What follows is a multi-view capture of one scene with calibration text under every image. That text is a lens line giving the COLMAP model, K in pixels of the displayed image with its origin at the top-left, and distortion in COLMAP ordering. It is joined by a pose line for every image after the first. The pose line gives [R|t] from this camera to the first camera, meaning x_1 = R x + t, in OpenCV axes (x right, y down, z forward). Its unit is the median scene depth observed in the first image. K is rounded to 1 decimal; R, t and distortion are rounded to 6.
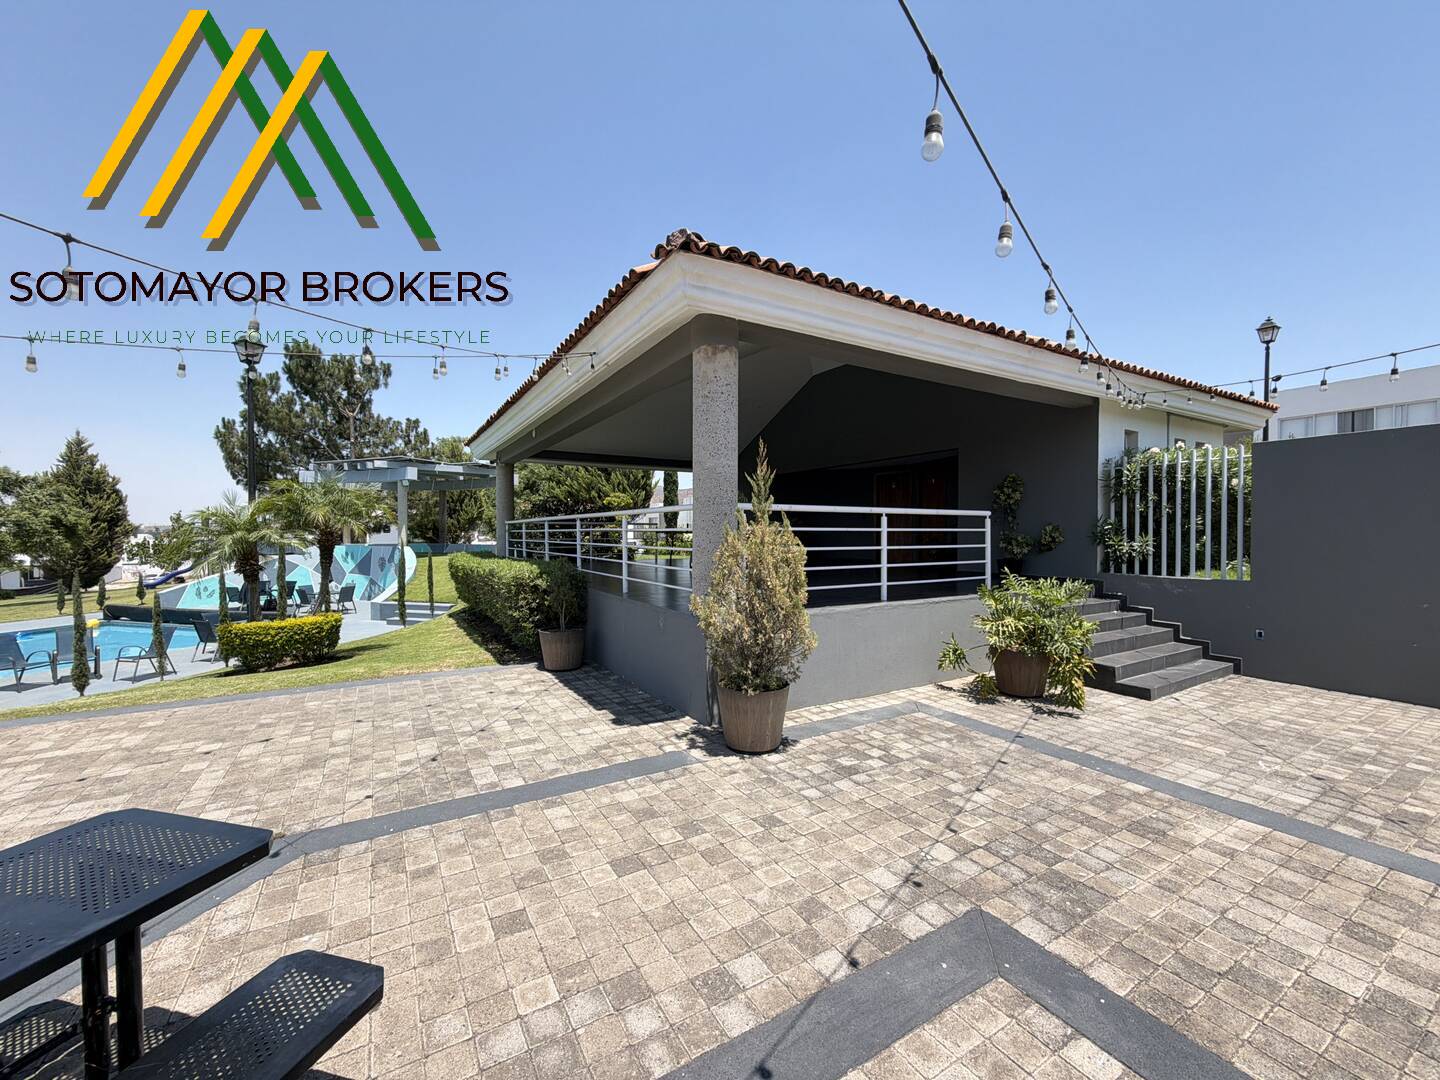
lens RADIAL K [[573.4, 0, 719.1], [0, 573.4, 539.4], [0, 0, 1]] dist [0.001414, -0.000136]
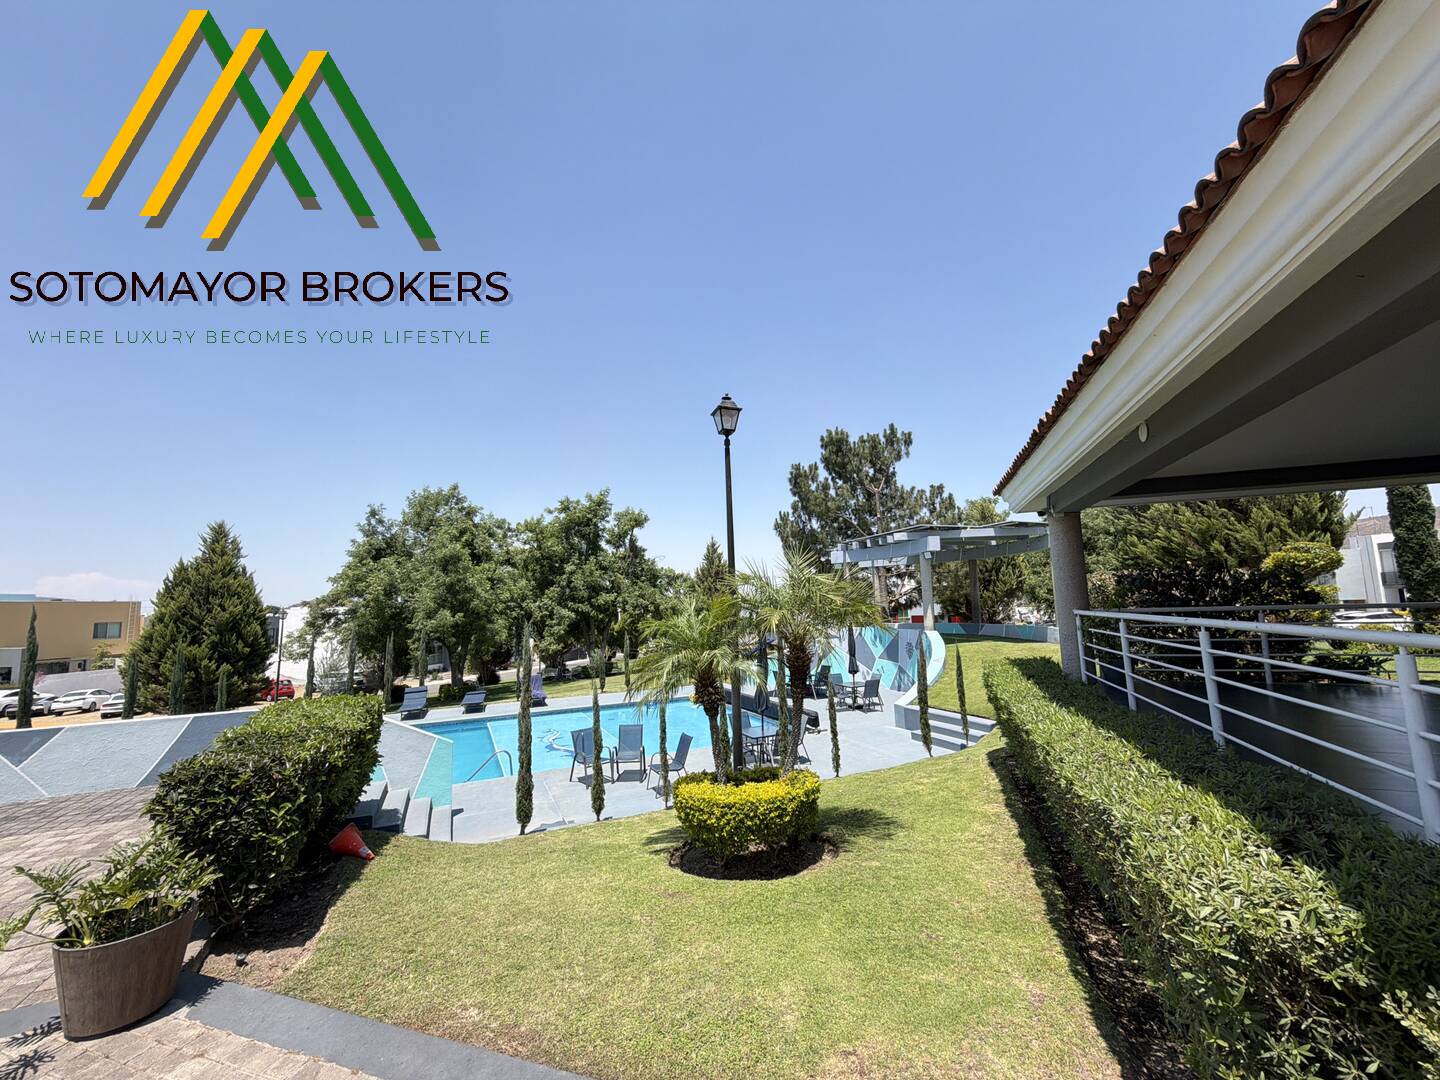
lens RADIAL K [[576.7, 0, 720.8], [0, 576.7, 540.2], [0, 0, 1]] dist [-0.000185, 0.000461]
pose [[0.645397, -0.103625, -0.756786, -0.077507], [0.018862, 0.992615, -0.119831, -0.019570], [0.763615, 0.063064, 0.642585, 0.173958]]
